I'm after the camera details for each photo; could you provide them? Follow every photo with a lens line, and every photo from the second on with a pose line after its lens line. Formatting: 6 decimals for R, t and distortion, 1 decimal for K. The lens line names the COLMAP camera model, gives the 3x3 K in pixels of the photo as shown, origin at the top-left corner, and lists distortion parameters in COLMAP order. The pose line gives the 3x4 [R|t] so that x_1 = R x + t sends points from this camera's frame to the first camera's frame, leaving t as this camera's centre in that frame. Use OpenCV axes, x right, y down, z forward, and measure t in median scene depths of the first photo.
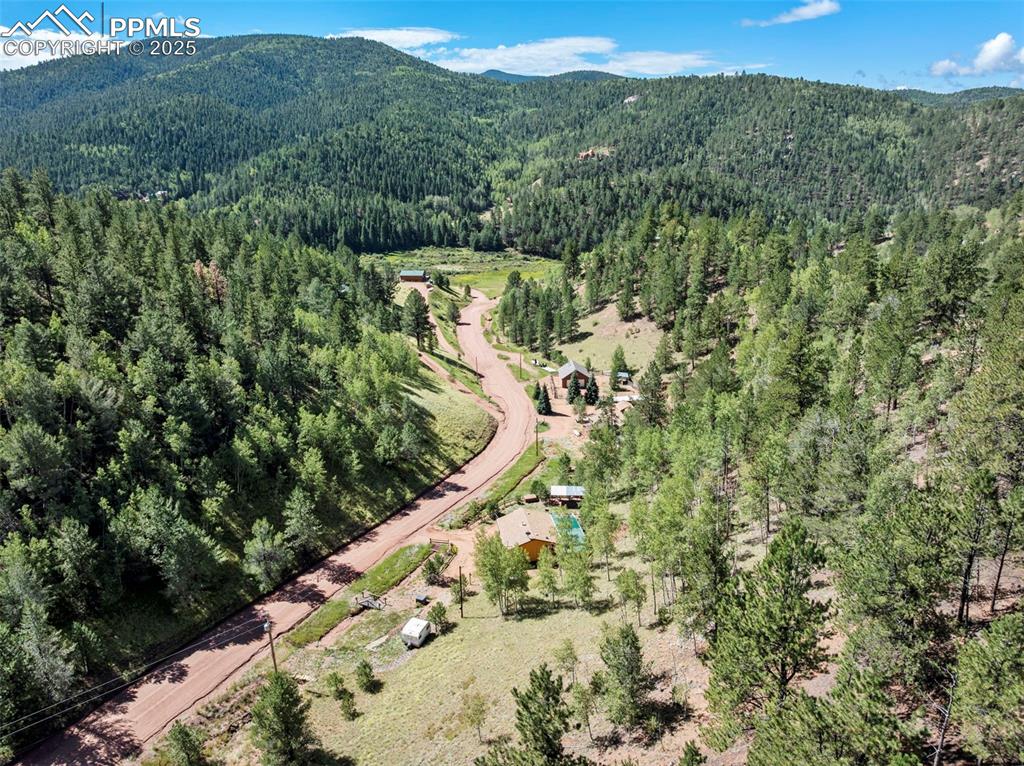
lens RADIAL K [[727.4, 0, 511.8], [0, 727.4, 382.7], [0, 0, 1]] dist [-0.014406, -0.004088]
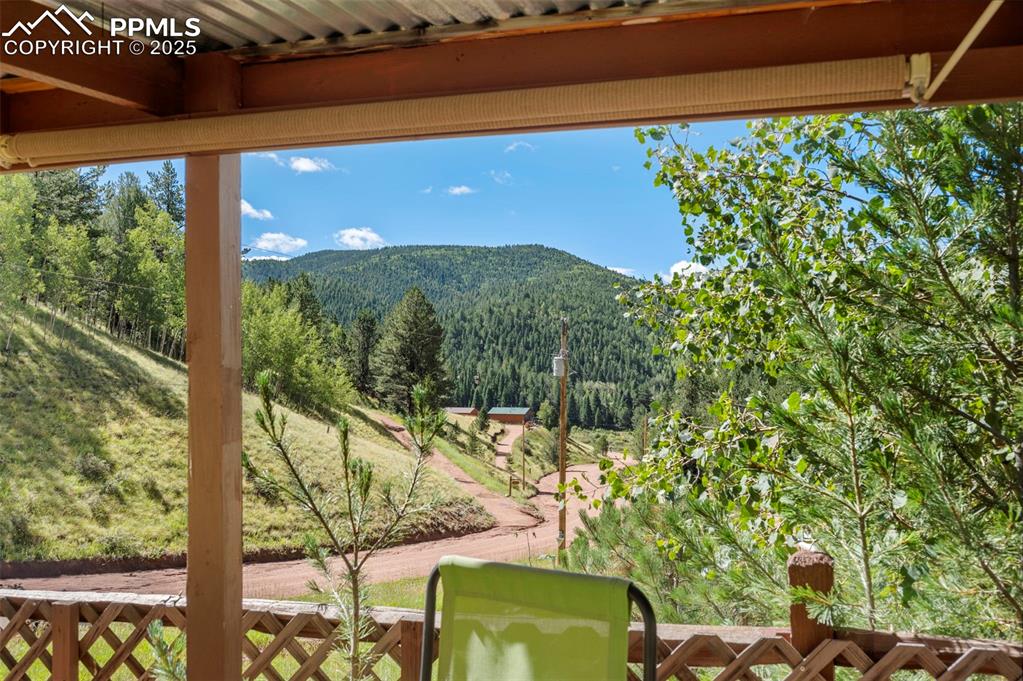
lens RADIAL K [[891.8, 0, 512.9], [0, 891.8, 343.9], [0, 0, 1]] dist [0.000000, 0.000012]
pose [[0.973272, 0.016581, -0.229054, 0.014203], [-0.098730, 0.930726, -0.352139, 0.024754], [0.207348, 0.365342, 0.907487, 0.157646]]
